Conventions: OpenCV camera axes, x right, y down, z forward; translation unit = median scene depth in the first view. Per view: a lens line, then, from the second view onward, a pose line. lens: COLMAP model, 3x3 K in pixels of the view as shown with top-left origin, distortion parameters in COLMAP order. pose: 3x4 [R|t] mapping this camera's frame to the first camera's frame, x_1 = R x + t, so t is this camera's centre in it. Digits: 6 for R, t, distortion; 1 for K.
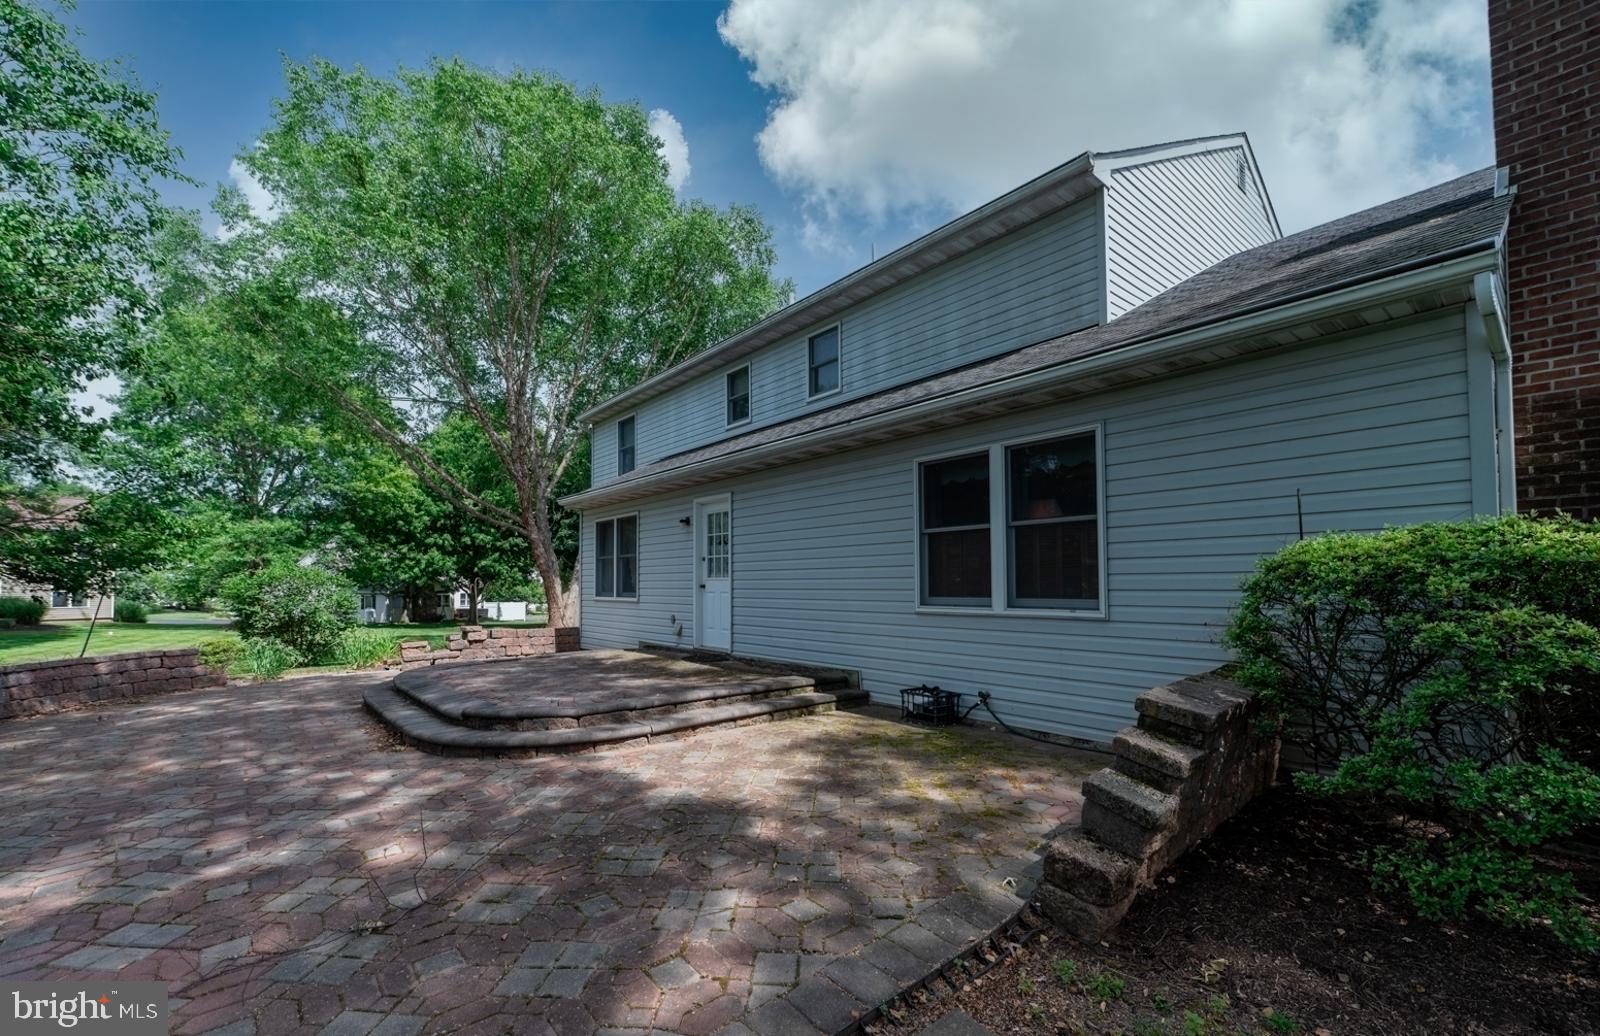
lens RADIAL K [[655.9, 0, 783.5], [0, 655.9, 559.8], [0, 0, 1]] dist [-0.000821, -0.000833]
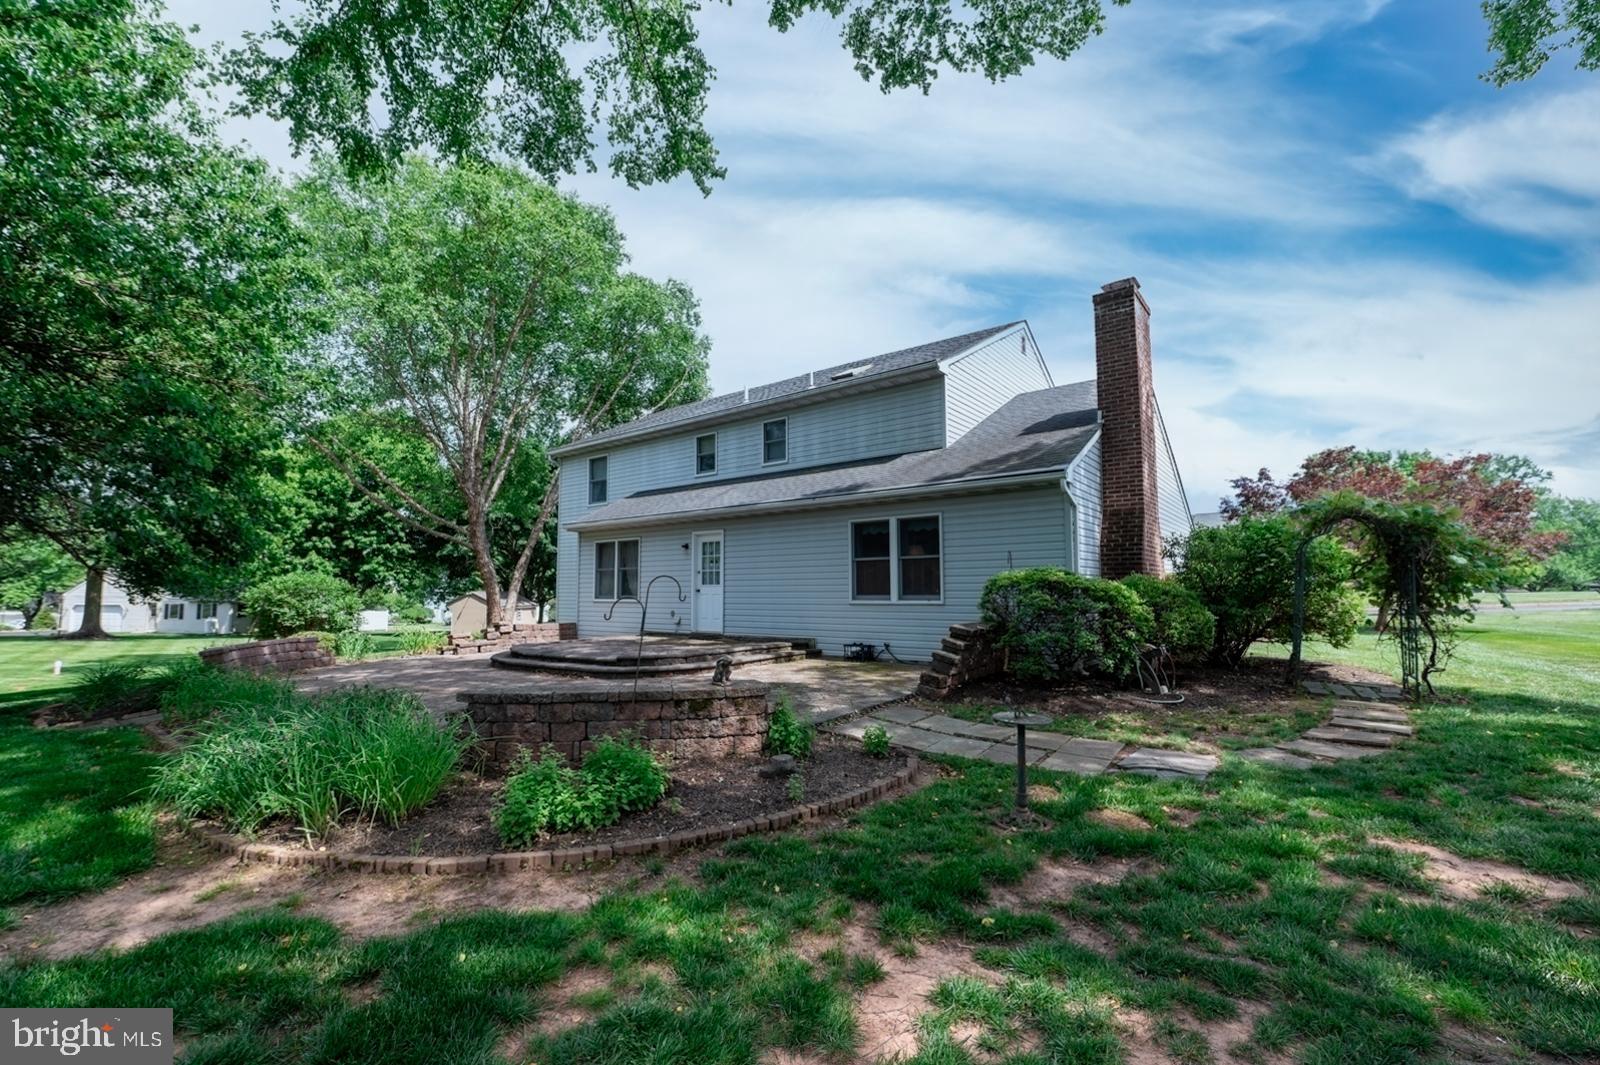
lens RADIAL K [[668.2, 0, 804.3], [0, 668.2, 535.2], [0, 0, 1]] dist [-0.000931, -0.000567]
pose [[0.973423, 0.019107, 0.228218, -0.335629], [-0.008483, 0.998838, -0.047442, -0.020489], [-0.228859, 0.044246, 0.972453, -0.761289]]
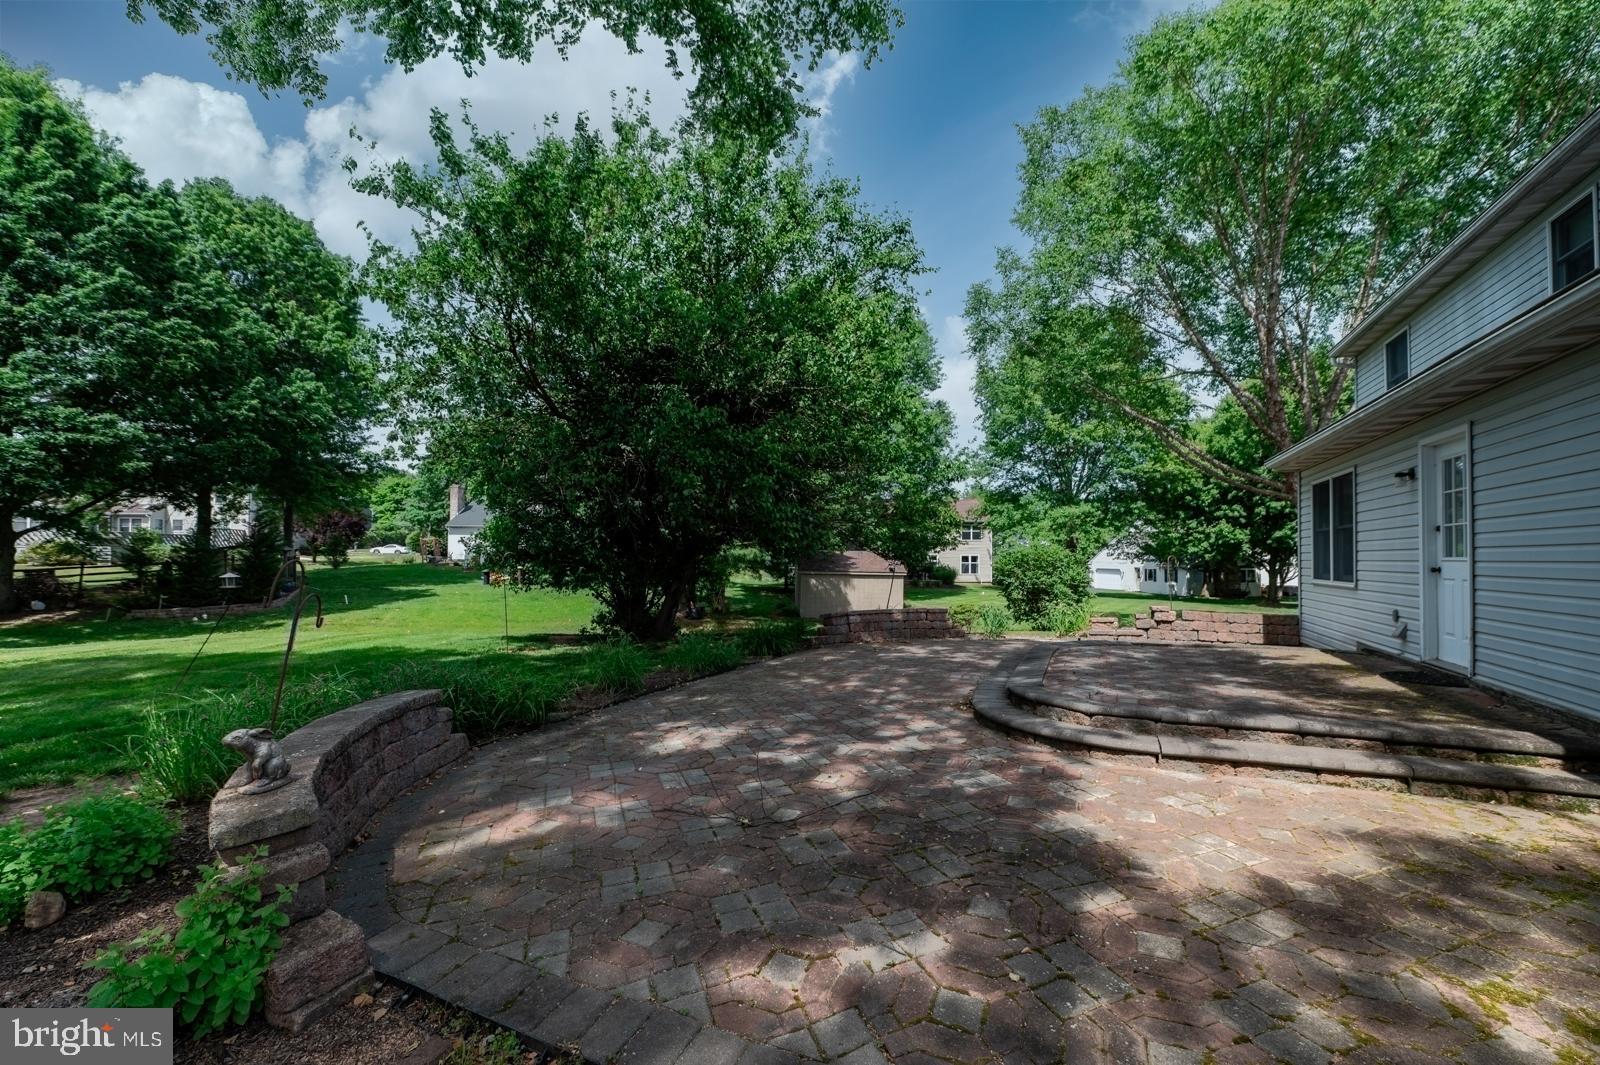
lens RADIAL K [[641.8, 0, 811.0], [0, 641.8, 547.6], [0, 0, 1]] dist [-0.001975, -0.000256]
pose [[0.446770, -0.012122, -0.894567, 0.247957], [0.031791, 0.999492, 0.002334, -0.005895], [0.894084, -0.029482, 0.446929, 0.202510]]
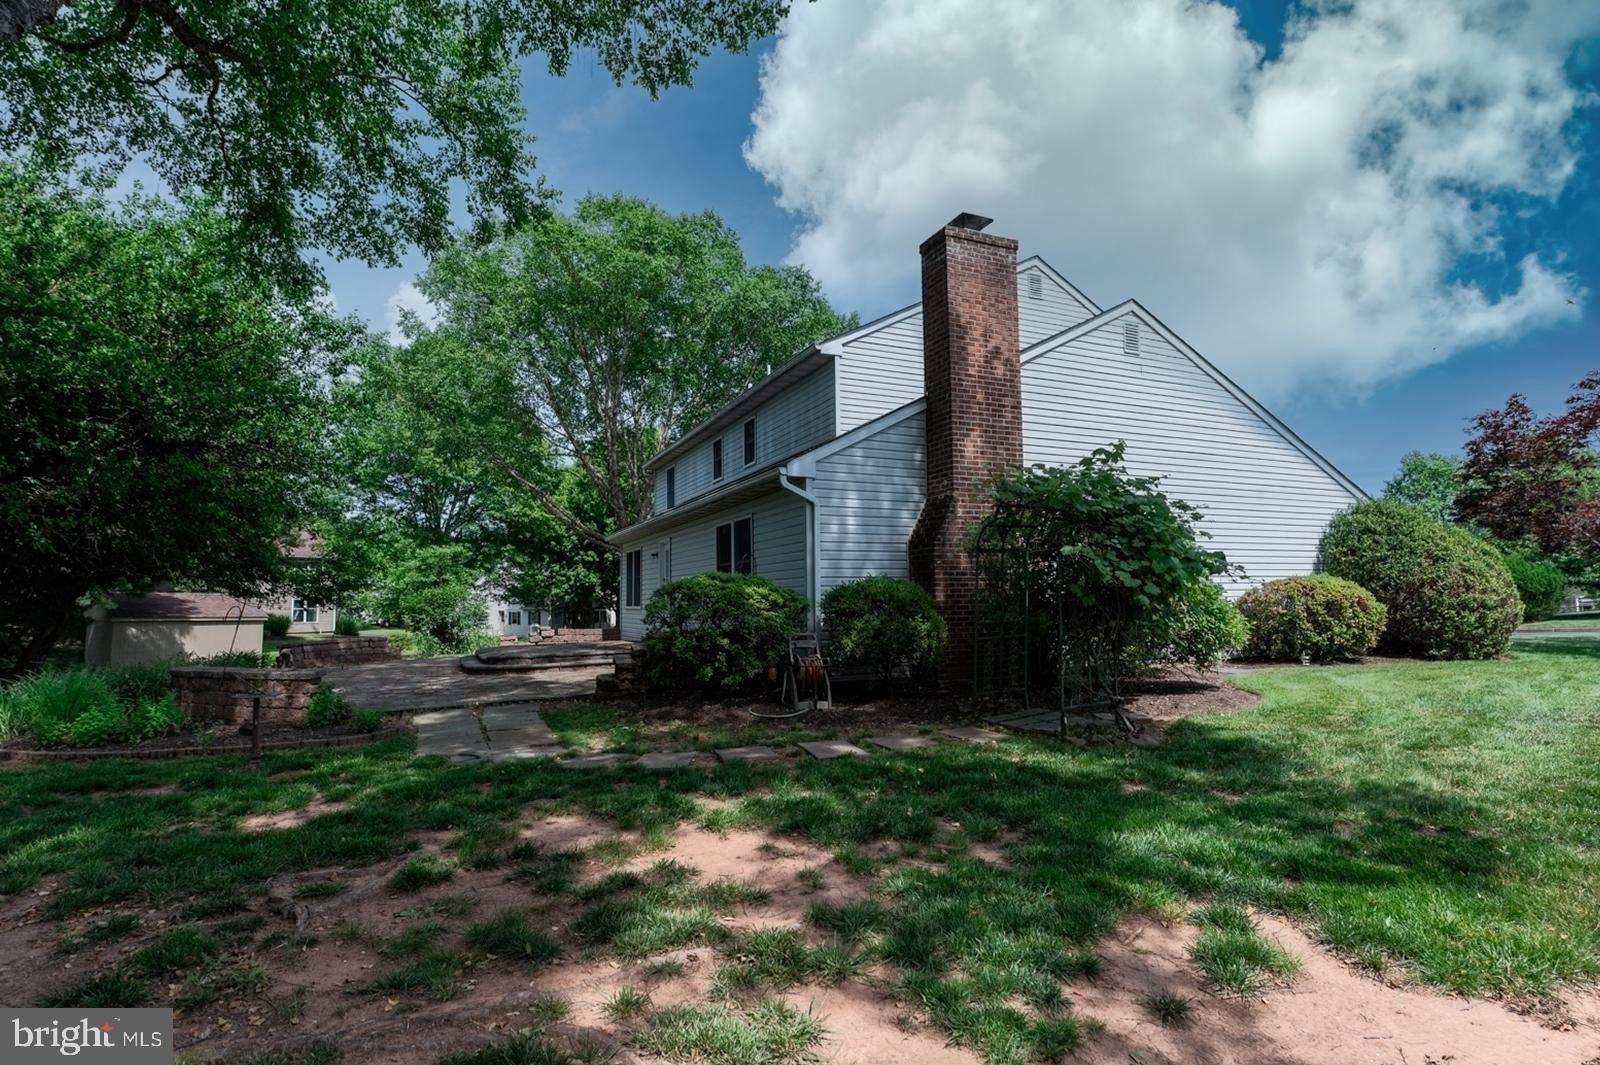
lens RADIAL K [[796.0, 0, 806.4], [0, 796.0, 544.1], [0, 0, 1]] dist [0.005513, 0.000436]
pose [[0.966421, -0.027148, -0.255526, 0.955865], [0.019502, 0.999284, -0.032411, -0.025301], [0.256223, 0.026339, 0.966259, -1.002196]]
